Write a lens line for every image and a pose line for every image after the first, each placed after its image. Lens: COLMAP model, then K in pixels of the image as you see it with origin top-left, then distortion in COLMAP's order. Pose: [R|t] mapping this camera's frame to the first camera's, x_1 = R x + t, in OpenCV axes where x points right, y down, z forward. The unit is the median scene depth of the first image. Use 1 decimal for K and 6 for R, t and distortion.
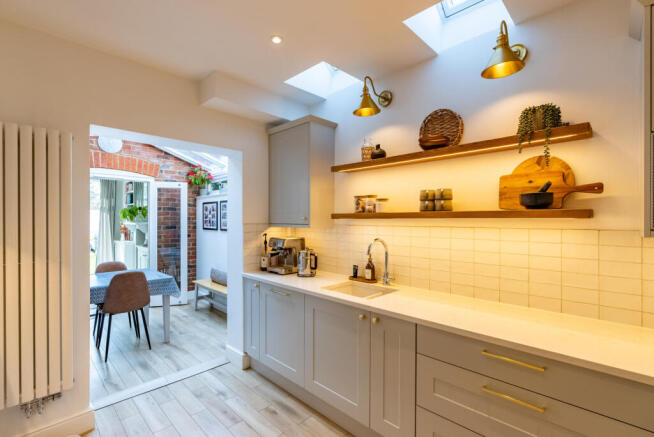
lens RADIAL K [[299.4, 0, 328.7], [0, 299.4, 218.3], [0, 0, 1]] dist [-0.010021, 0.000924]
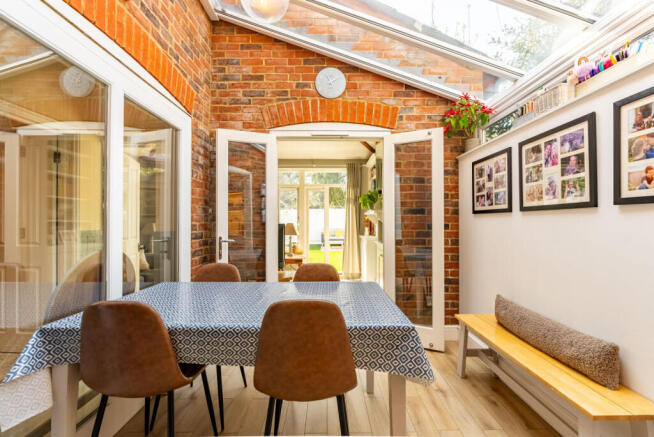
lens RADIAL K [[299.4, 0, 328.2], [0, 299.4, 218.1], [0, 0, 1]] dist [-0.010021, 0.000924]
pose [[0.702268, -0.010567, -0.711834, -0.230914], [0.003429, 0.999928, -0.011461, 0.049983], [0.711904, 0.005607, 0.702254, 0.461711]]
